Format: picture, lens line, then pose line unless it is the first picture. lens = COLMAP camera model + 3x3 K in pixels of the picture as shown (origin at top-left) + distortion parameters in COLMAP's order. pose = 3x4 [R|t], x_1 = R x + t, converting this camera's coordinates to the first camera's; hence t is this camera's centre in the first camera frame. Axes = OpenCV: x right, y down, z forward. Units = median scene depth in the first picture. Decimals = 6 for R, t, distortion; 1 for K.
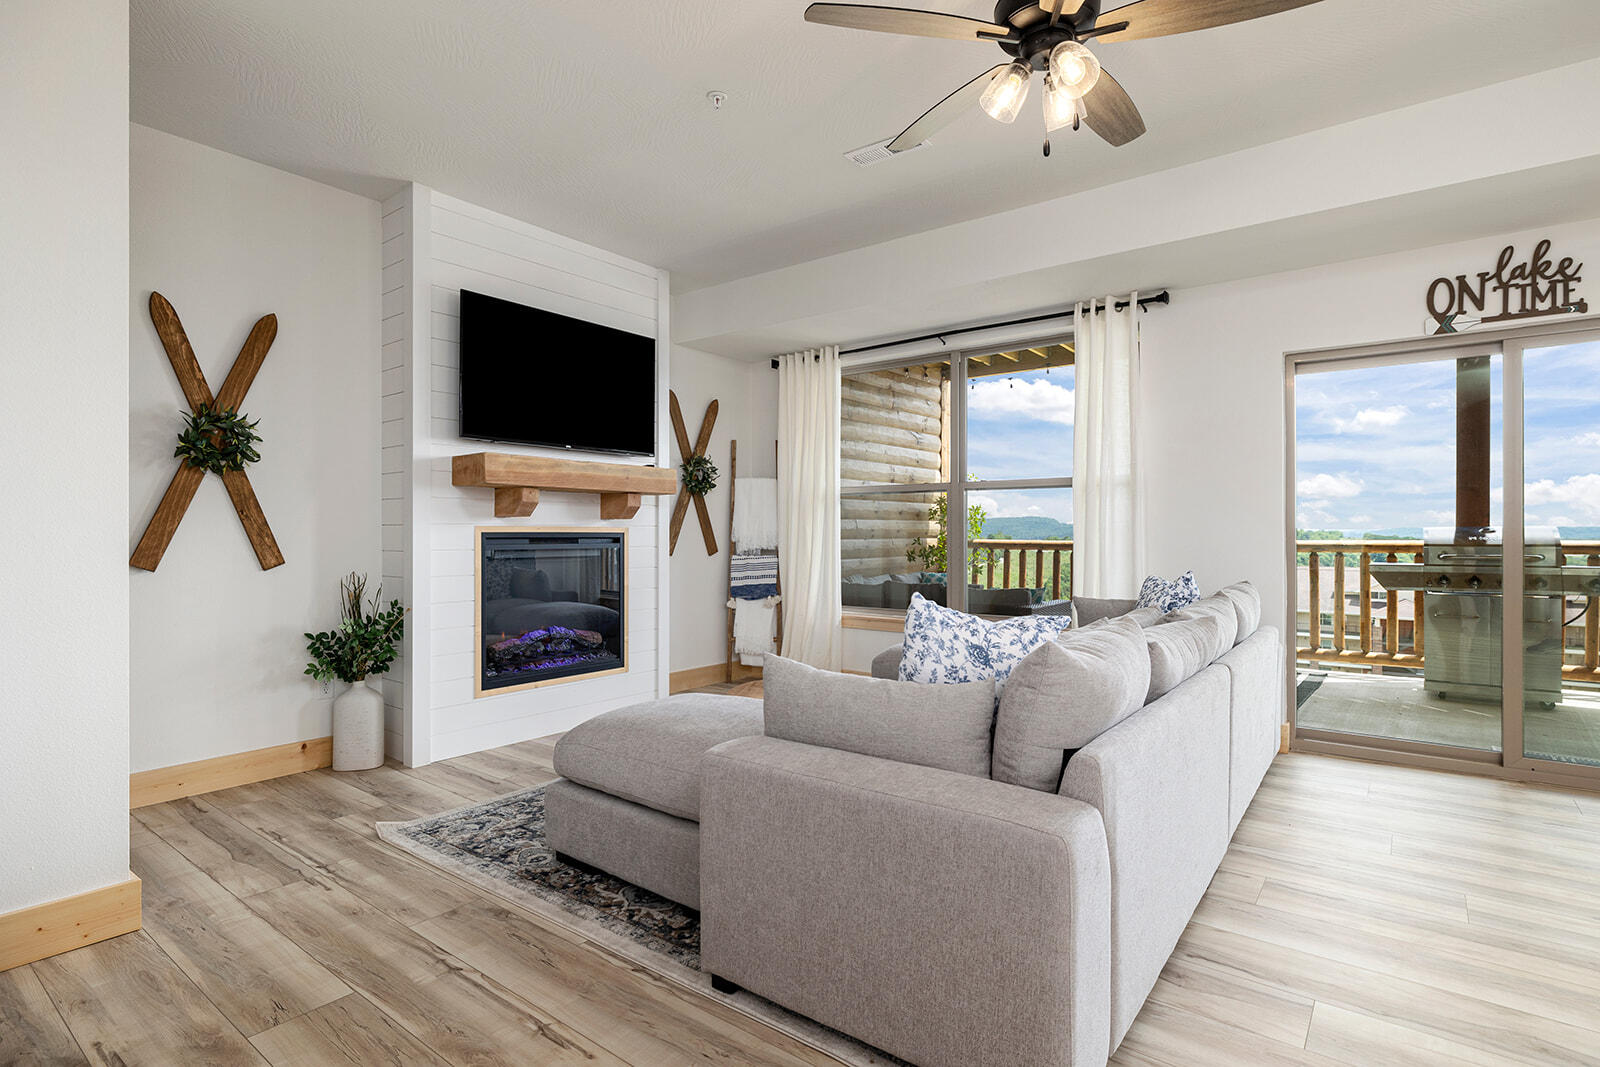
lens RADIAL K [[788.5, 0, 804.1], [0, 788.5, 534.9], [0, 0, 1]] dist [0.001314, -0.001933]
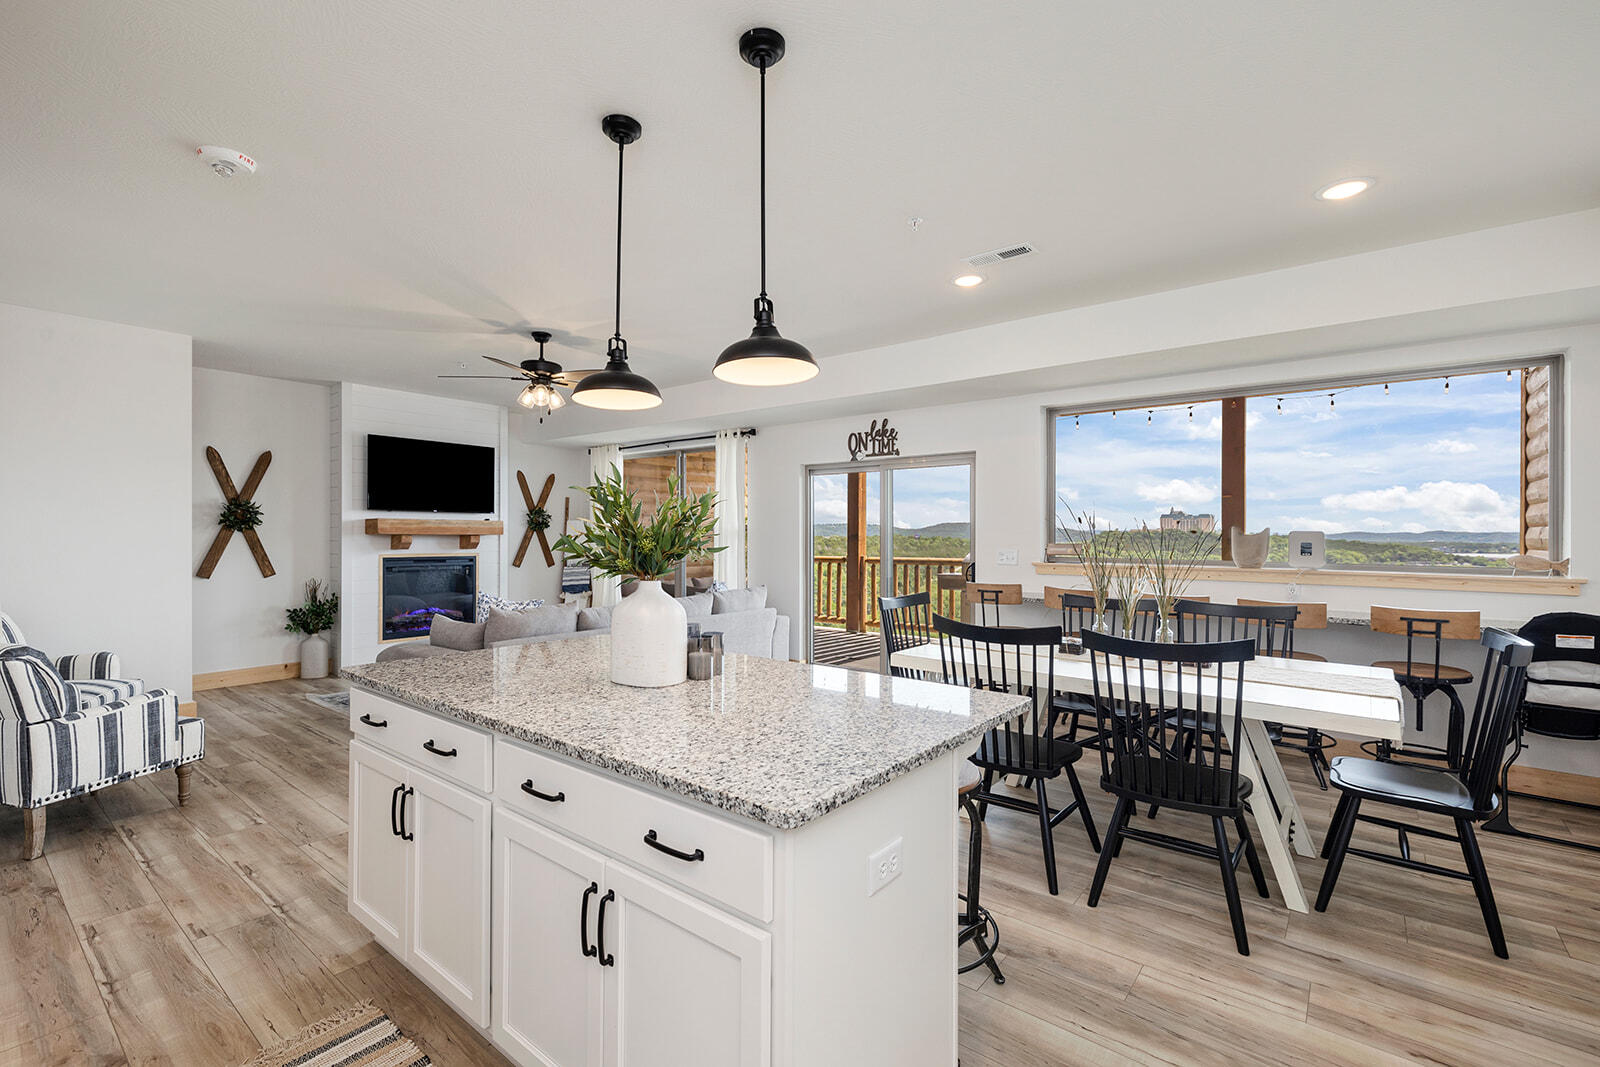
lens RADIAL K [[688.6, 0, 800.3], [0, 688.6, 537.8], [0, 0, 1]] dist [0.002747, 0.001200]
pose [[0.999969, 0.002637, -0.007444, 0.653016], [-0.002637, 0.999997, -0.000034, -0.056899], [0.007444, 0.000054, 0.999972, -0.706646]]
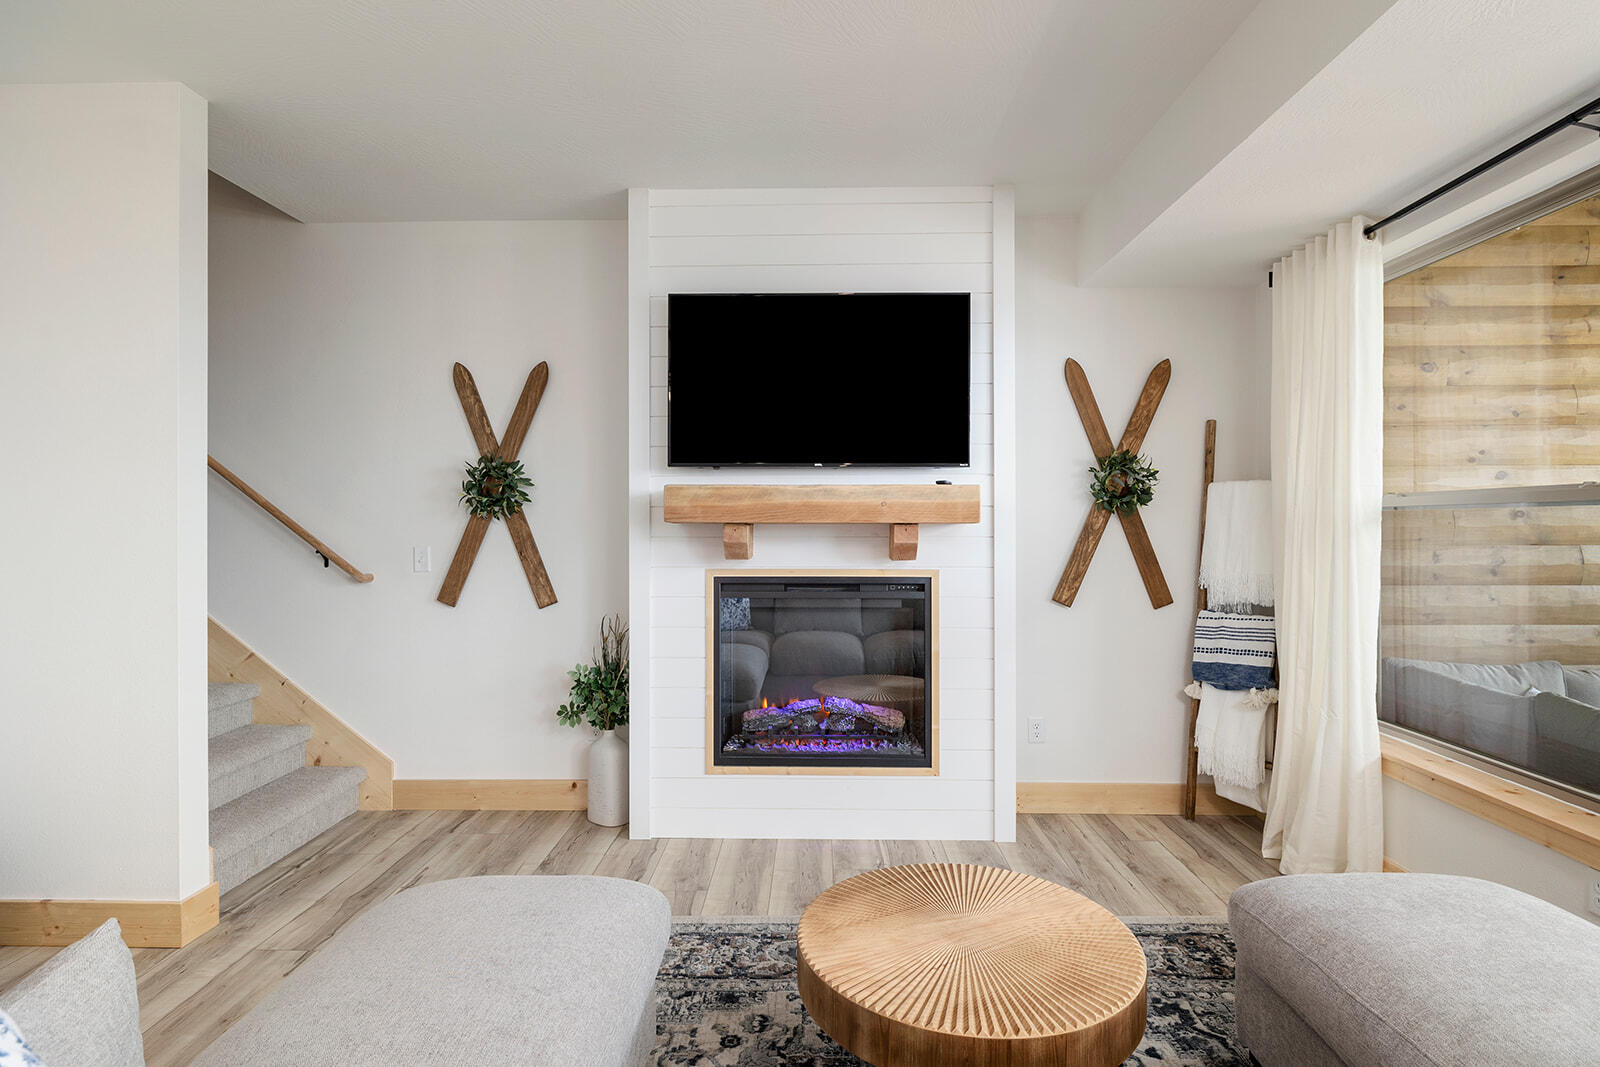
lens RADIAL K [[821.0, 0, 801.8], [0, 821.0, 522.2], [0, 0, 1]] dist [-0.001170, 0.000163]
pose [[0.596636, -0.002276, -0.802509, 0.364844], [-0.001901, 0.999989, -0.004249, -0.060702], [0.802510, 0.004060, 0.596625, 0.585060]]
